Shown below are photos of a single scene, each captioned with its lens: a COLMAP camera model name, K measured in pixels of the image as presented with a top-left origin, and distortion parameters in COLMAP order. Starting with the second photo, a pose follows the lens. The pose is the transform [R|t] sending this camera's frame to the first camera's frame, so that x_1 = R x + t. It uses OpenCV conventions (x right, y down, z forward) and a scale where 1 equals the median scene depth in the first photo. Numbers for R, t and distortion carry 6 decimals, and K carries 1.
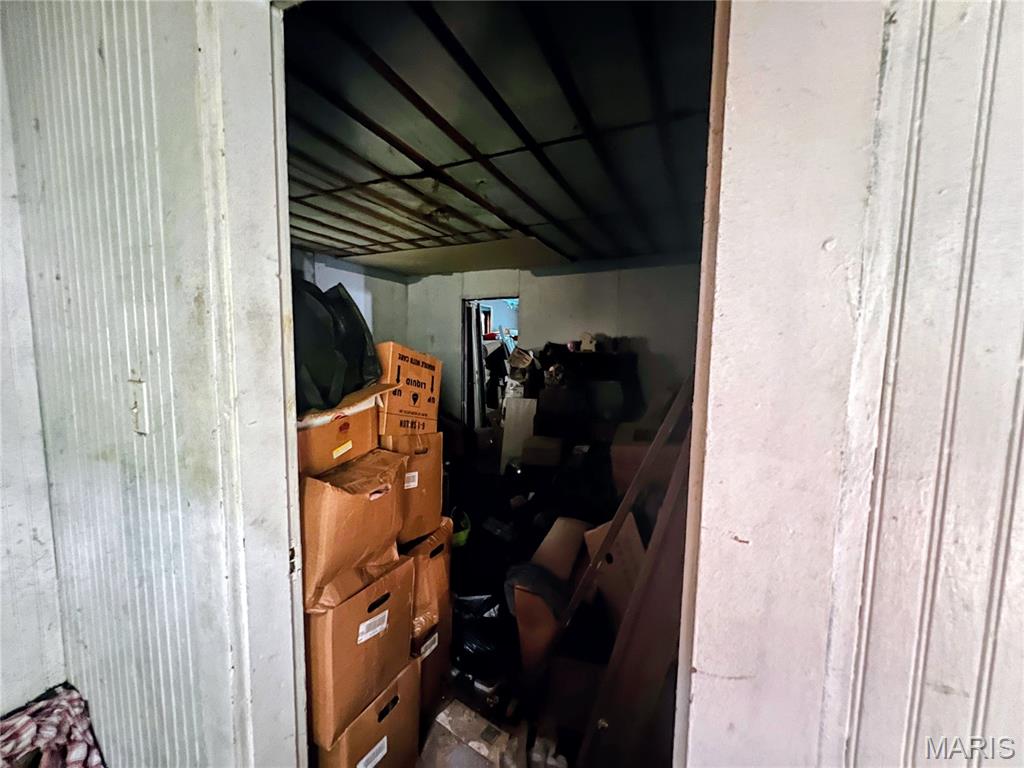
lens RADIAL K [[413.8, 0, 512.3], [0, 413.8, 382.4], [0, 0, 1]] dist [0.001058, 0.000206]
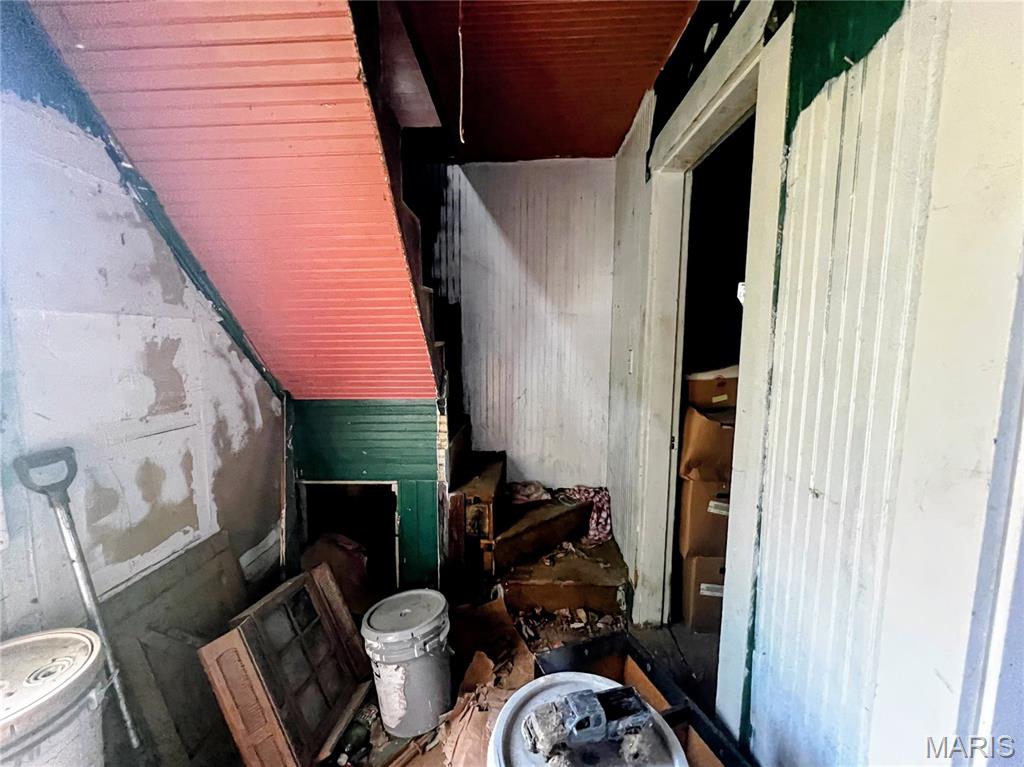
lens RADIAL K [[413.8, 0, 509.1], [0, 413.8, 383.2], [0, 0, 1]] dist [0.001058, 0.000206]
pose [[0.384012, 0.098434, -0.918066, 0.860807], [-0.087932, 0.993681, 0.069760, 0.068240], [0.919132, 0.053939, 0.390241, -0.457233]]
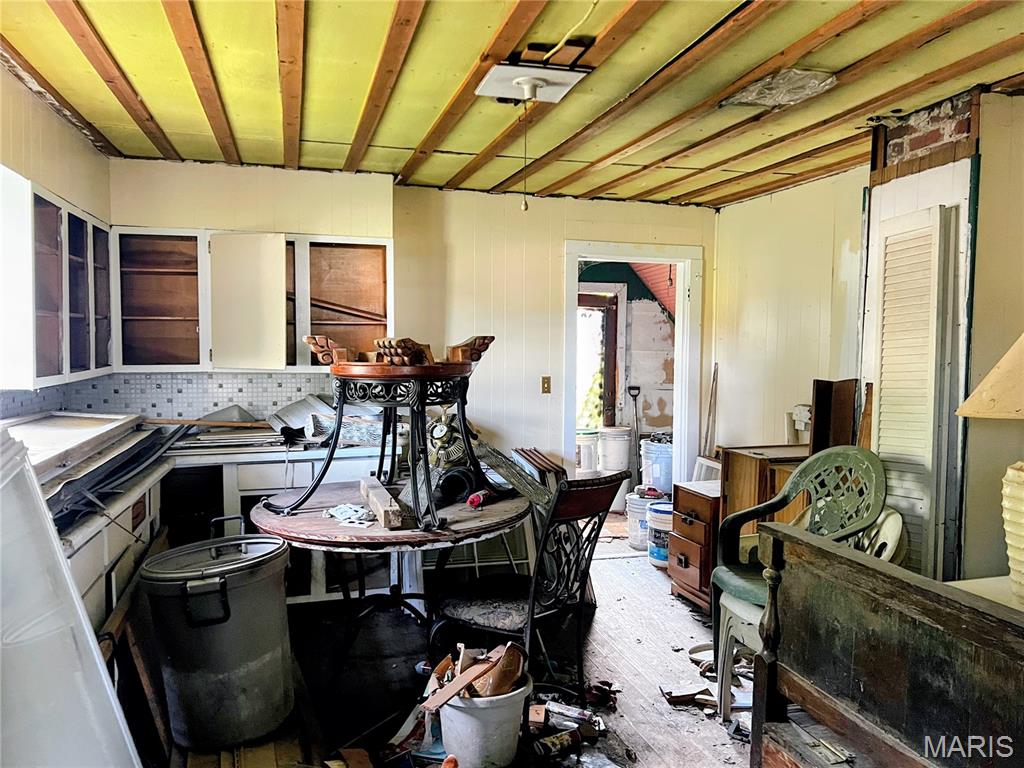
lens RADIAL K [[773.5, 0, 511.8], [0, 773.5, 383.5], [0, 0, 1]] dist [0.044223, -0.033348]
pose [[-0.763230, 0.026734, -0.645574, 2.648912], [-0.074175, 0.988913, 0.128645, -0.163344], [0.641856, 0.146071, -0.752784, 1.268327]]
